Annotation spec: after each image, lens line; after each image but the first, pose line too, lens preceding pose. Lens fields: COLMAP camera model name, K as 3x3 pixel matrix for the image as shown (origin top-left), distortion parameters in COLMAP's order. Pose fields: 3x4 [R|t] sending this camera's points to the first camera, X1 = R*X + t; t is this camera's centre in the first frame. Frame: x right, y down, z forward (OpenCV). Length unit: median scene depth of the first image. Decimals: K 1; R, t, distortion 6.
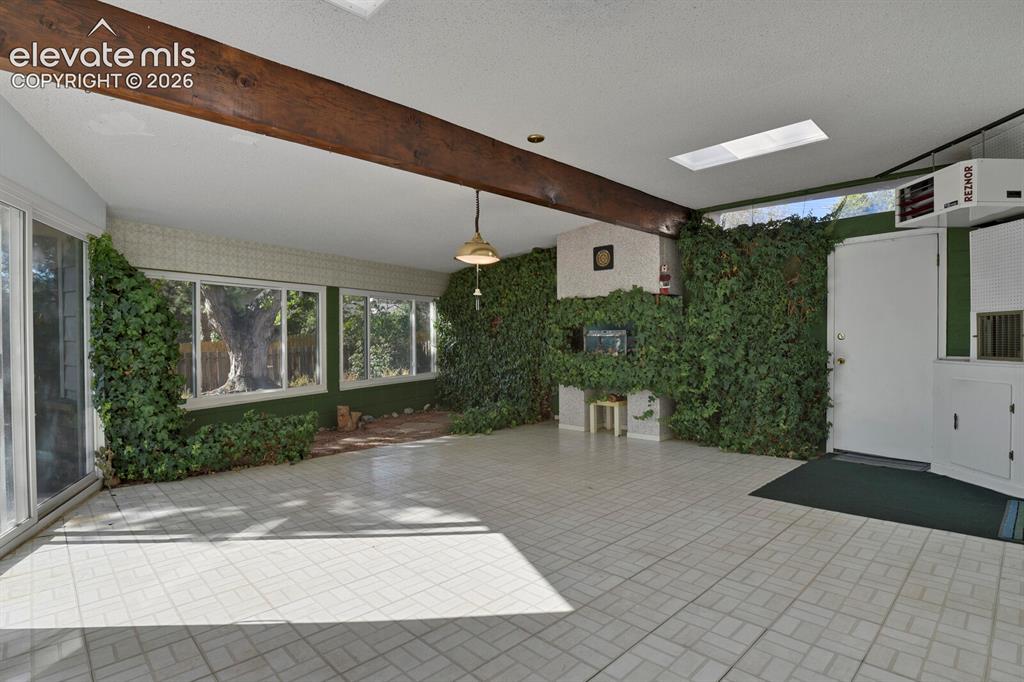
lens RADIAL K [[500.6, 0, 539.7], [0, 500.6, 343.1], [0, 0, 1]] dist [-0.015873, -0.012103]
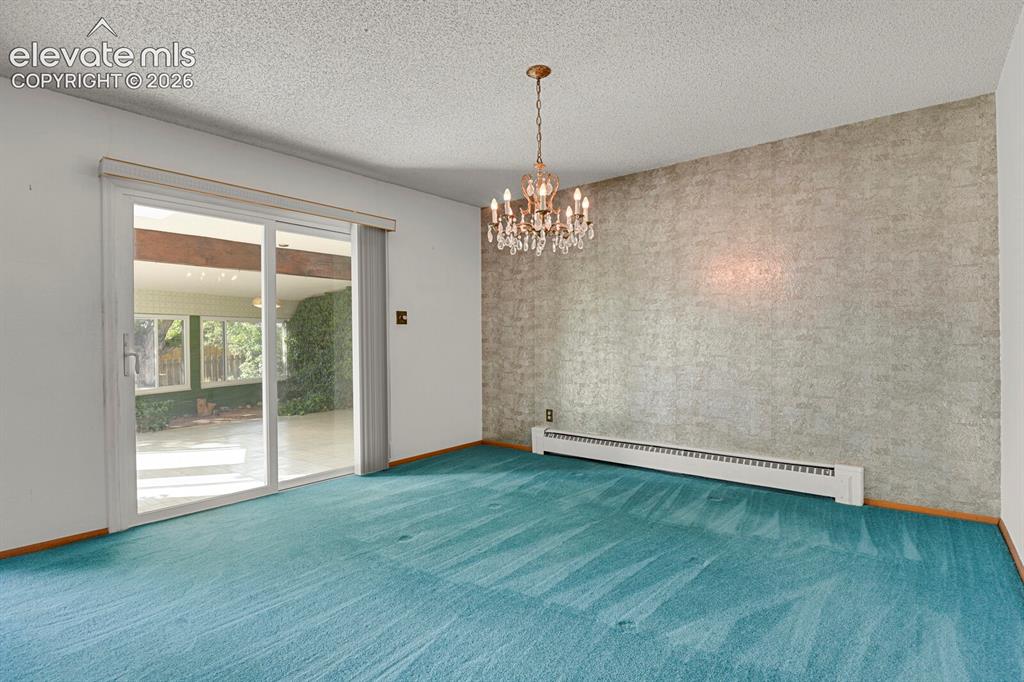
lens RADIAL K [[486.0, 0, 525.9], [0, 486.0, 341.0], [0, 0, 1]] dist [-0.032625, -0.000530]
pose [[0.992247, -0.011424, 0.123753, 0.551088], [0.013282, 0.999811, -0.014202, -0.013111], [-0.123568, 0.015735, 0.992211, -0.733599]]
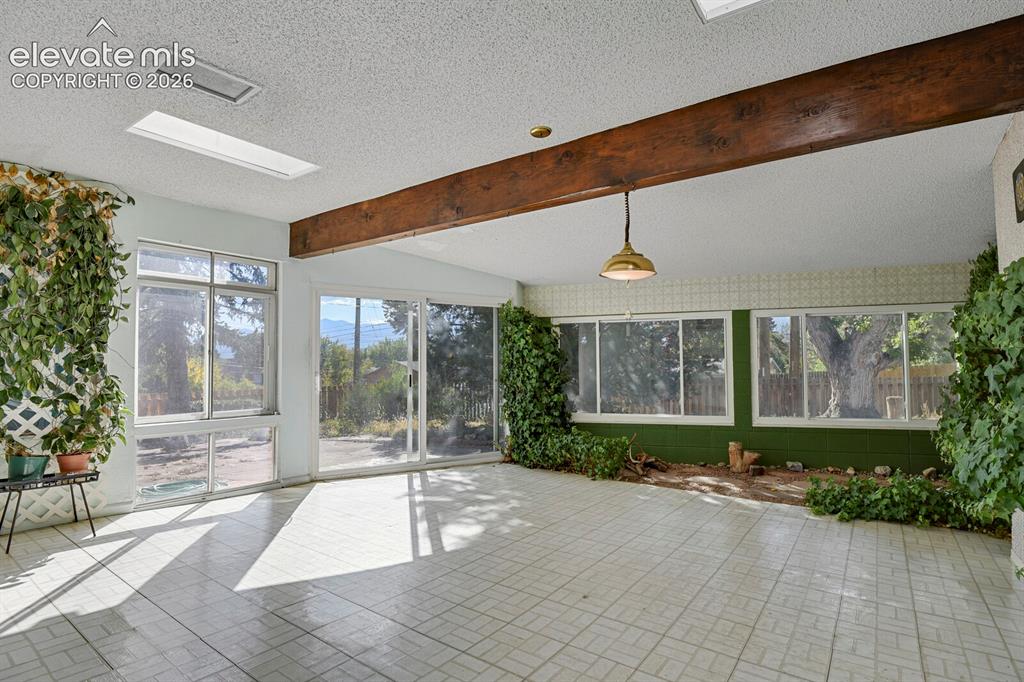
lens RADIAL K [[512.2, 0, 512.0], [0, 512.2, 341.0], [0, 0, 1]] dist [-0.035530, 0.000413]
pose [[0.158125, -0.038856, -0.986654, 0.677835], [-0.010620, 0.999101, -0.041048, -0.022315], [0.987362, 0.016969, 0.157570, 0.690955]]
